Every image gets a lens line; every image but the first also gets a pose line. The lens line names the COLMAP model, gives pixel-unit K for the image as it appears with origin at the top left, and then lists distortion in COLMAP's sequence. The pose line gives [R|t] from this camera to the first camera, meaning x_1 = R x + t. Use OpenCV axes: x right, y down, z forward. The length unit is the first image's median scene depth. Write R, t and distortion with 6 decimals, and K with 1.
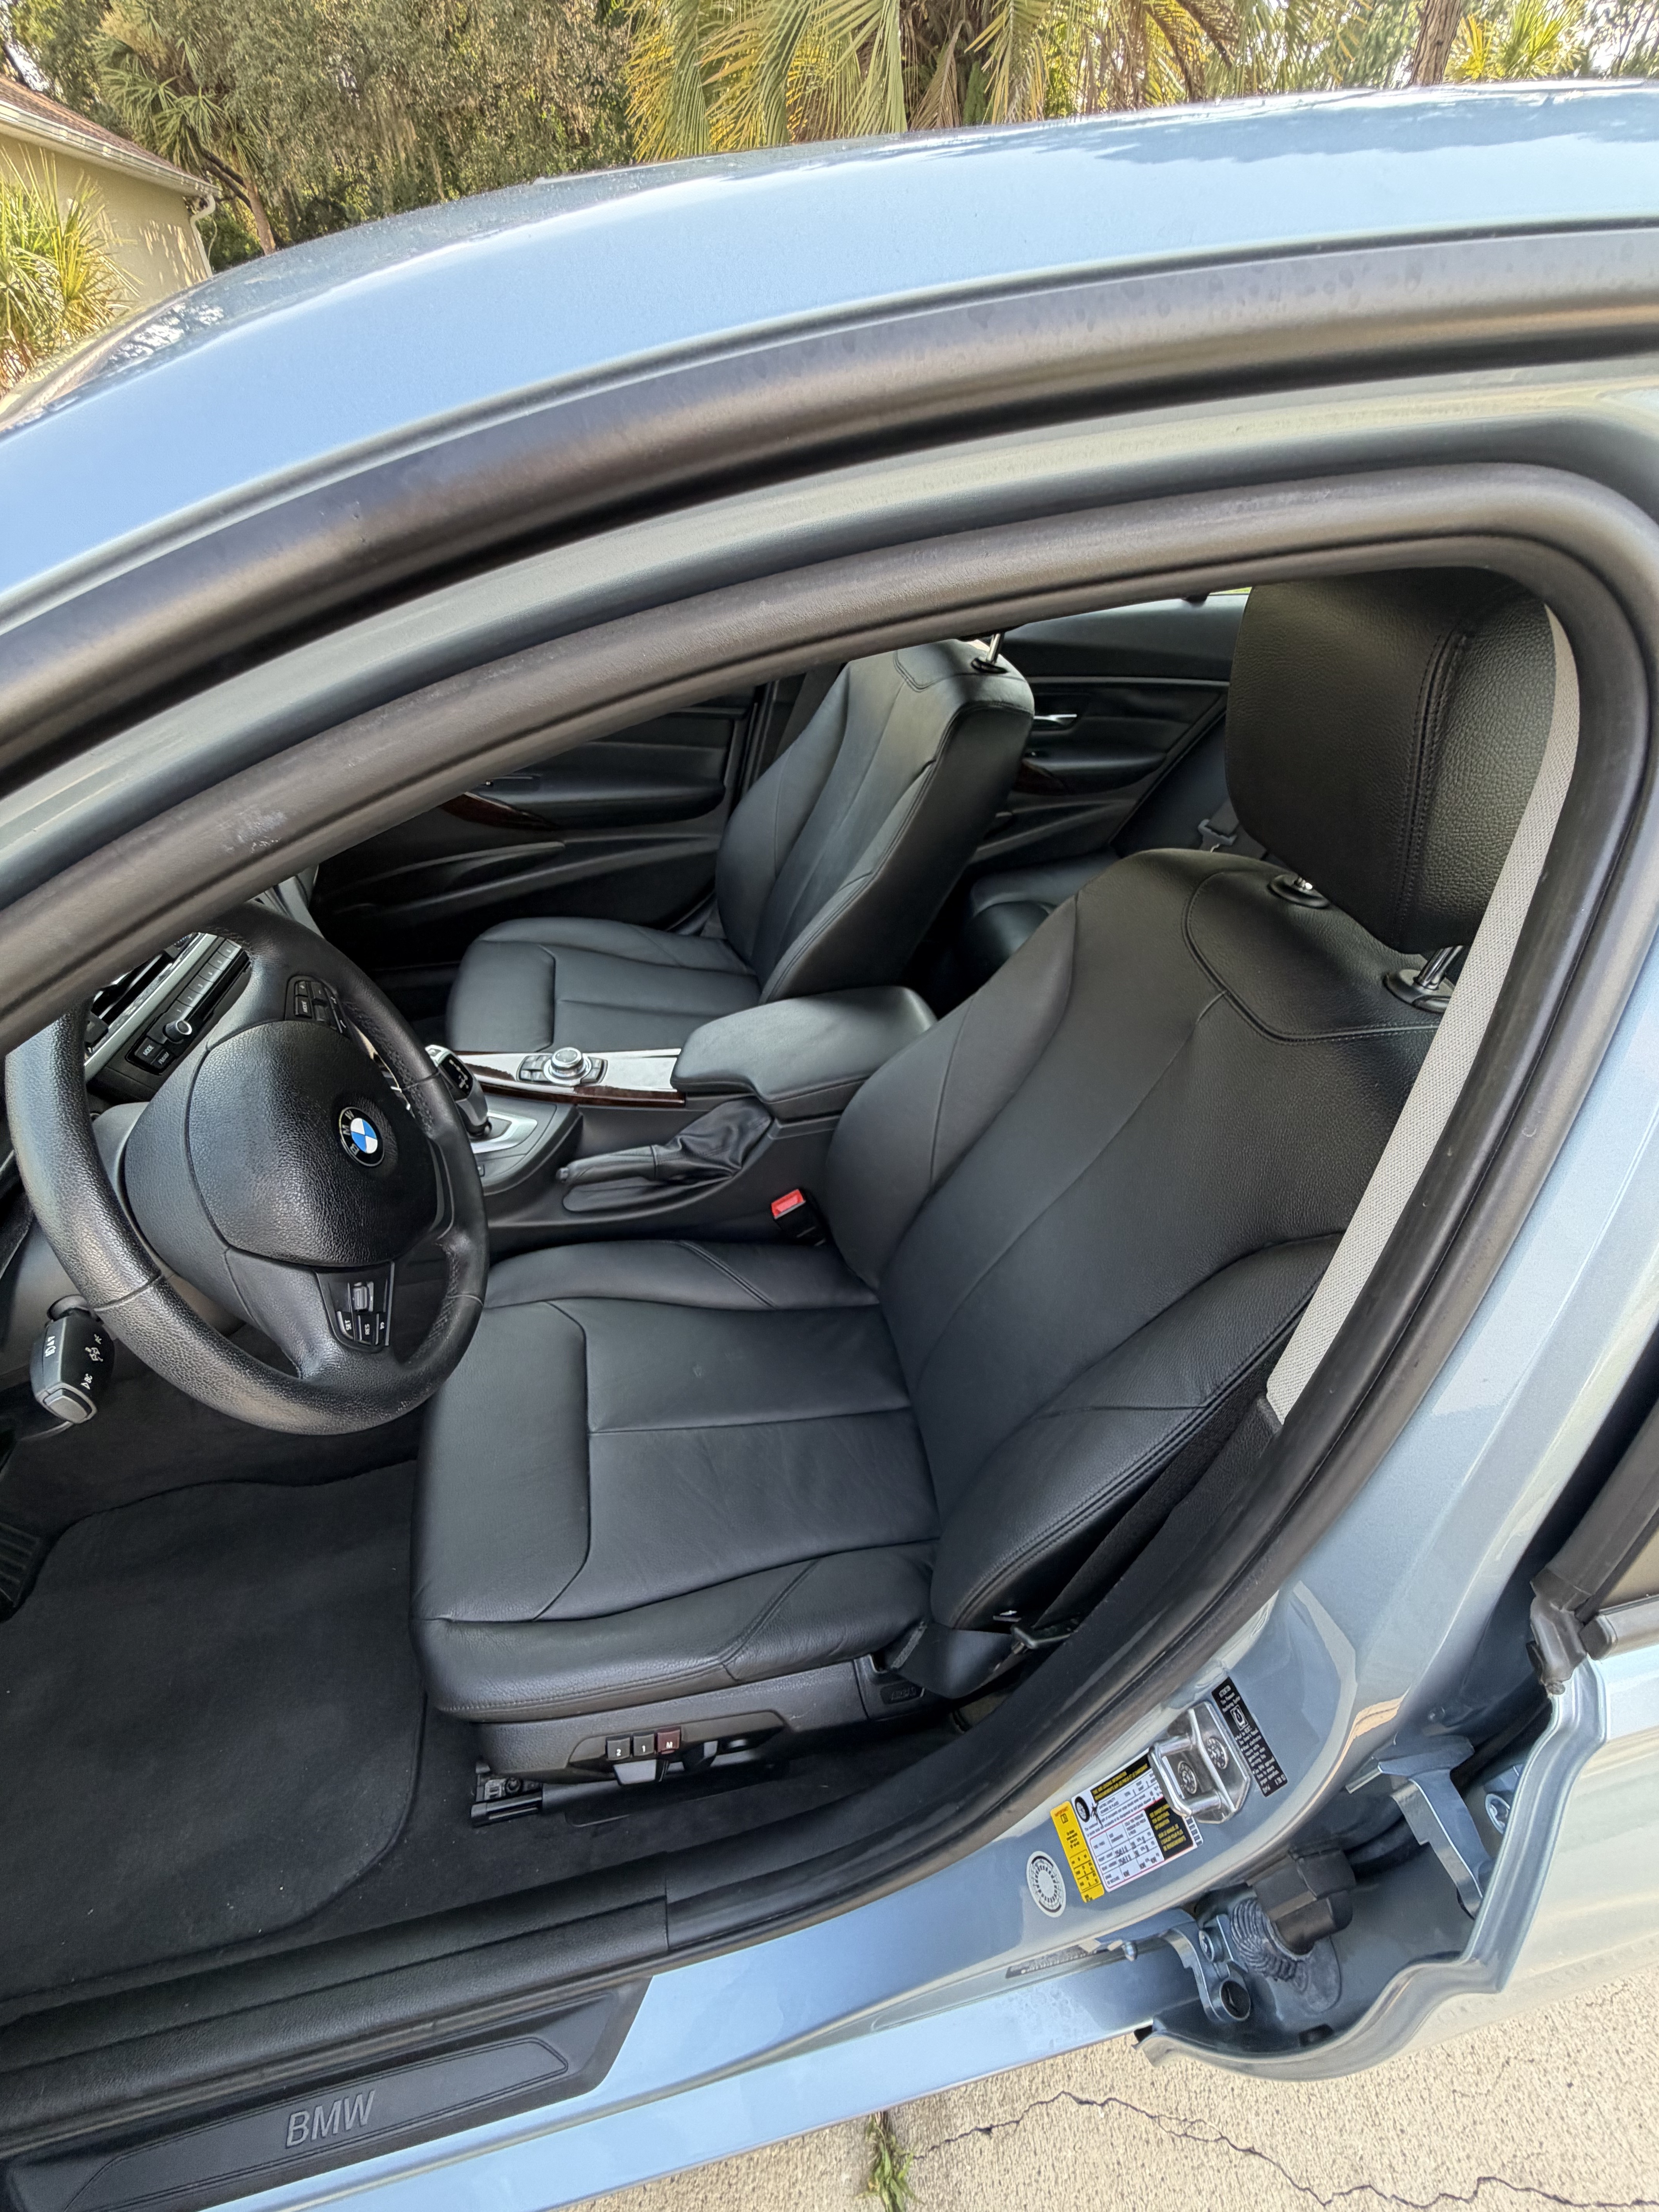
lens RADIAL K [[880.0, 0, 830.3], [0, 880.0, 1096.9], [0, 0, 1]] dist [-0.001658, 0.000301]
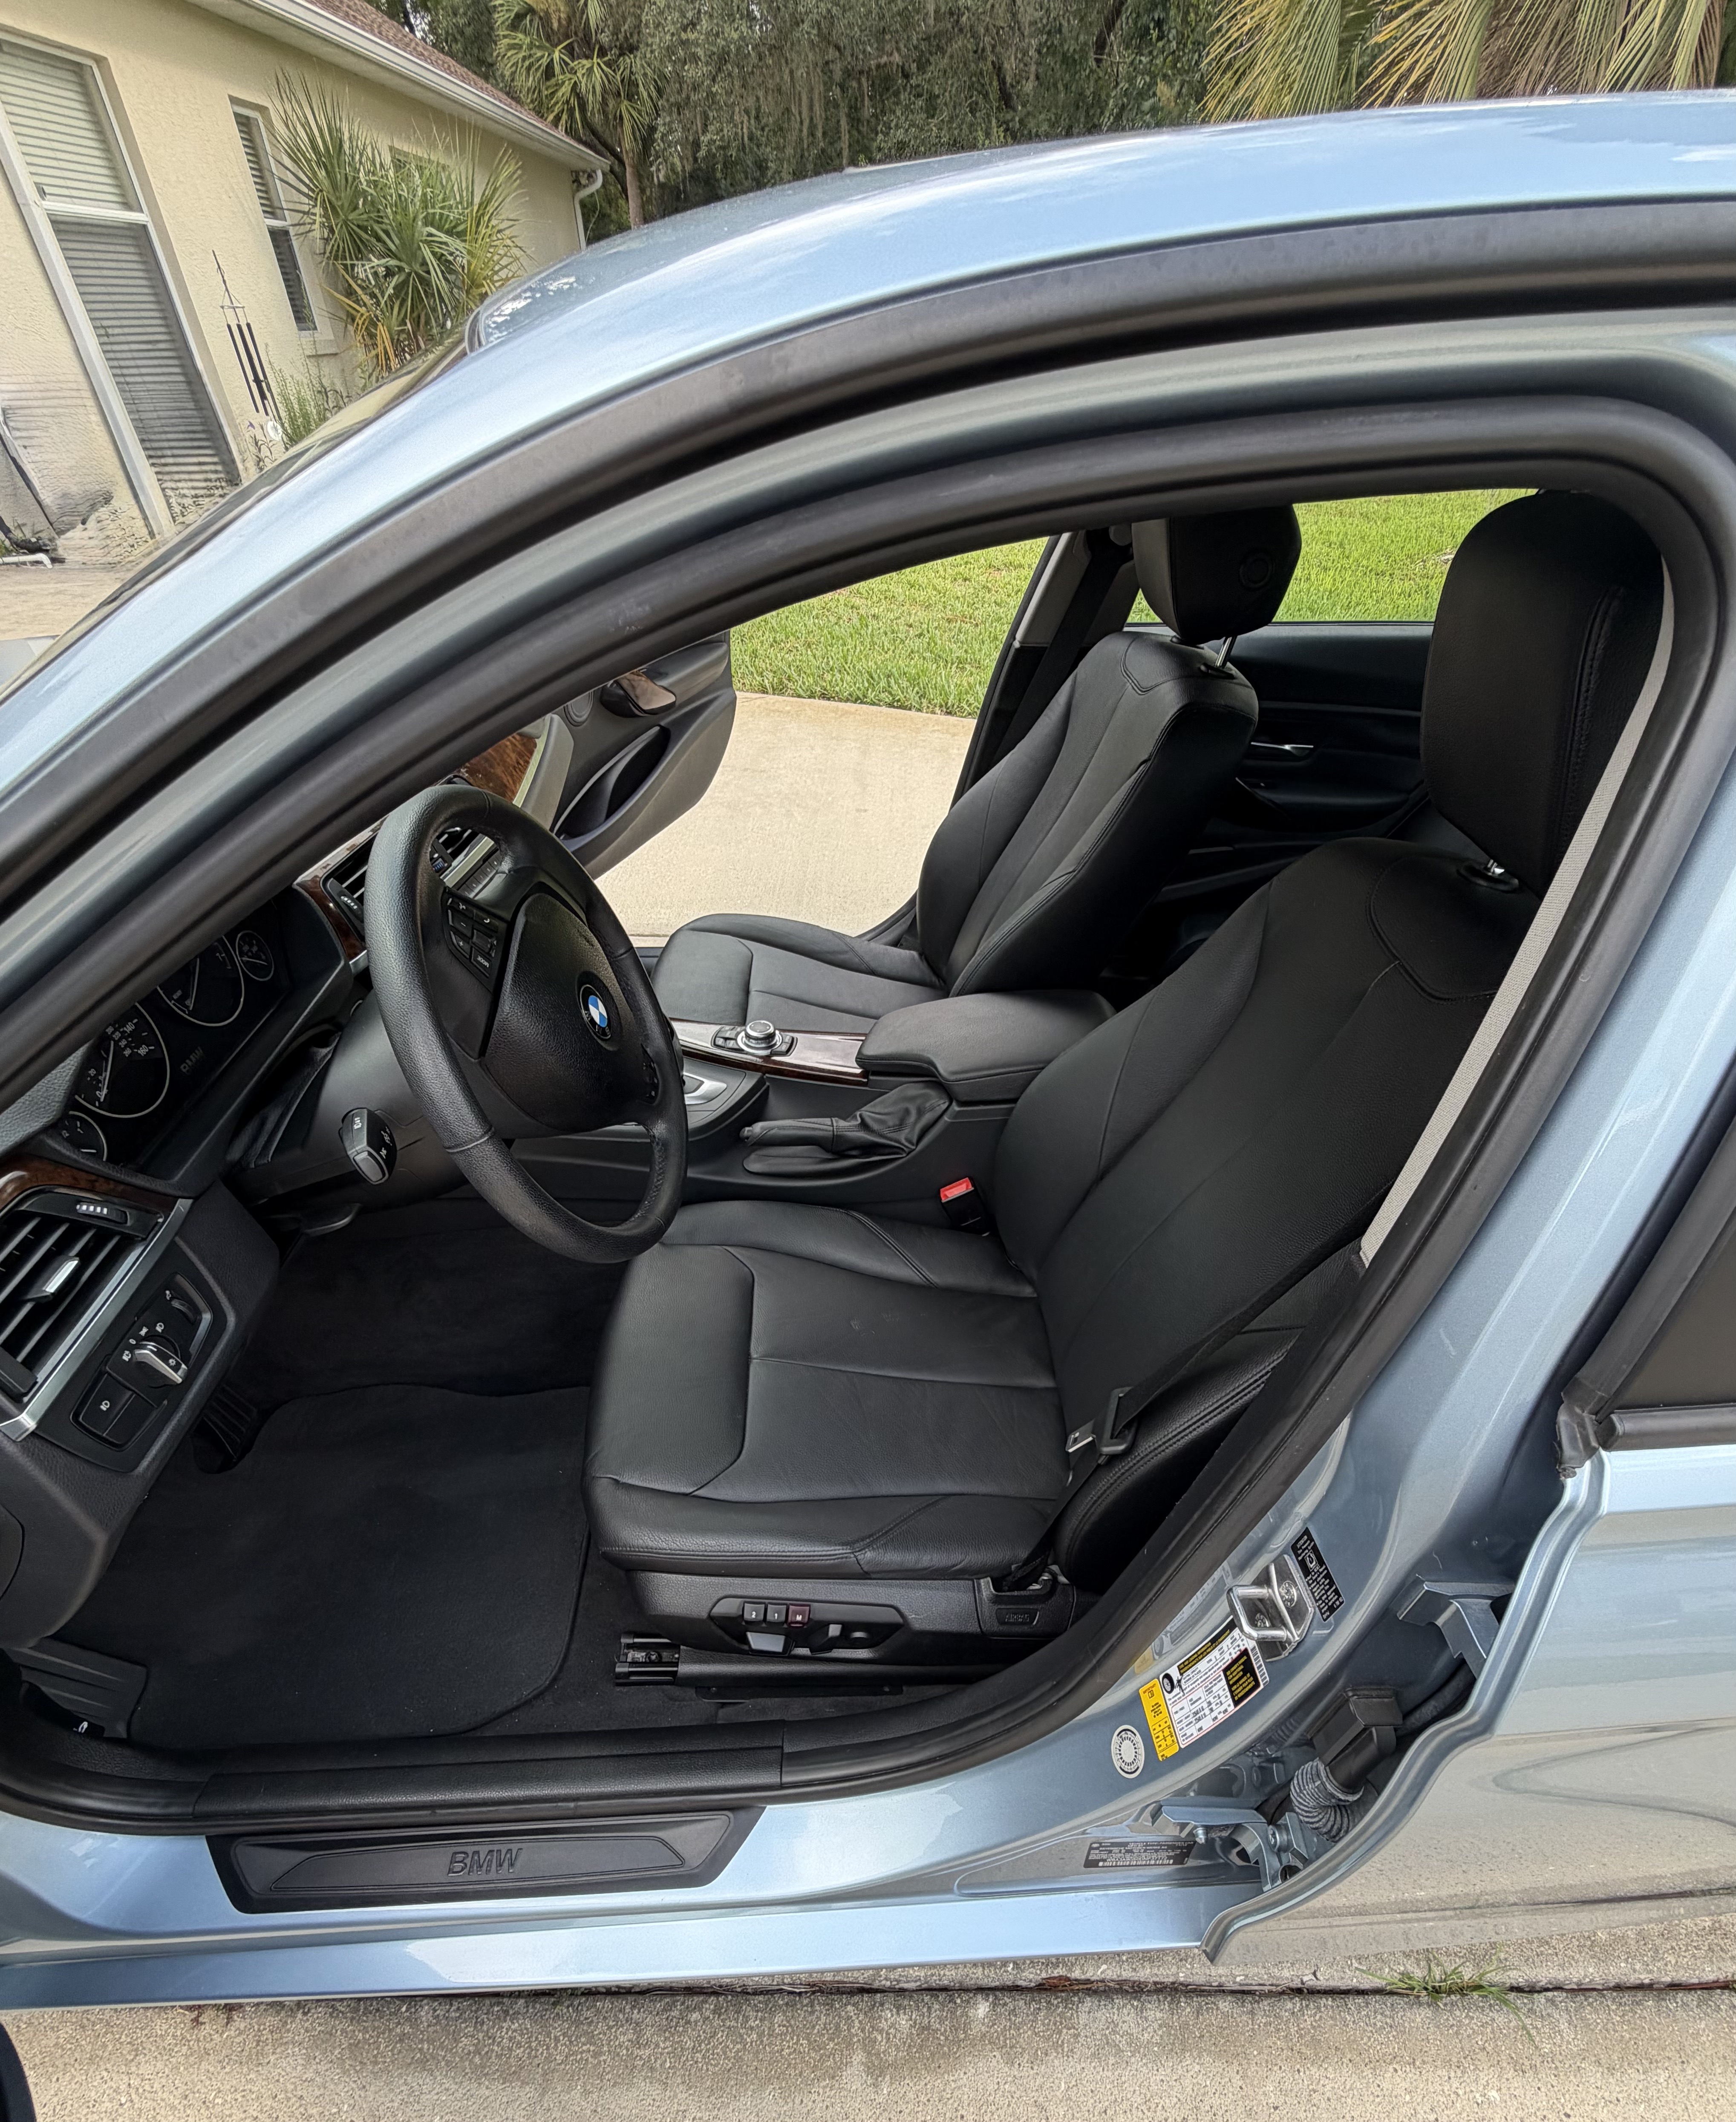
lens RADIAL K [[960.4, 0, 914.0], [0, 960.4, 1199.6], [0, 0, 1]] dist [-0.001011, 0.000126]
pose [[0.989239, 0.105971, -0.100873, 0.023960], [-0.104501, 0.994328, 0.019761, 0.172767], [0.102395, -0.009007, 0.994703, -0.165601]]
